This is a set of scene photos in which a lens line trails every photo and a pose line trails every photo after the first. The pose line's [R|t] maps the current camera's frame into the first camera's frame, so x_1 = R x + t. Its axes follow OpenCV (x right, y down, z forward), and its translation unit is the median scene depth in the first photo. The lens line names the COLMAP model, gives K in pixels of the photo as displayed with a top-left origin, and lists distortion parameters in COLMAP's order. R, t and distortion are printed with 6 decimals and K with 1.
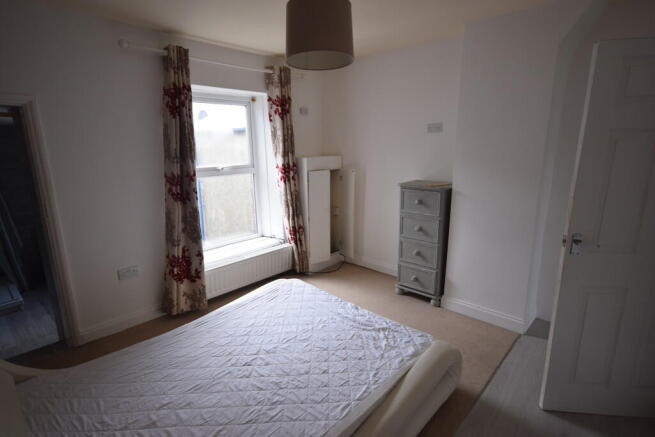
lens RADIAL K [[338.7, 0, 329.7], [0, 338.7, 219.1], [0, 0, 1]] dist [0.000580, 0.000076]
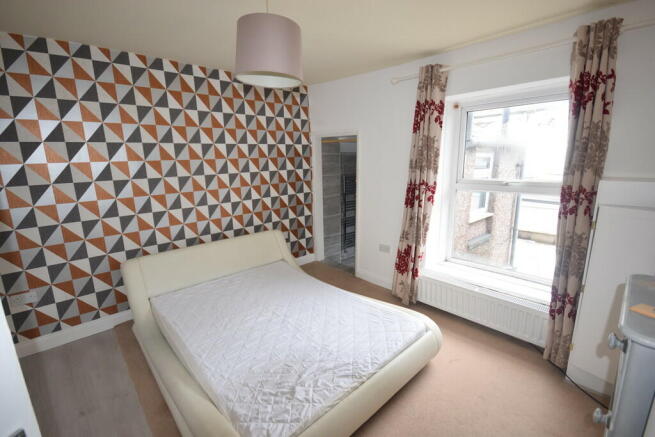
lens RADIAL K [[292.9, 0, 328.9], [0, 292.9, 217.3], [0, 0, 1]] dist [-0.000880, -0.000170]
pose [[-0.056367, 0.207582, -0.976592, 0.514766], [-0.195213, 0.956977, 0.214680, -0.162350], [0.979140, 0.202745, -0.013419, 0.697818]]
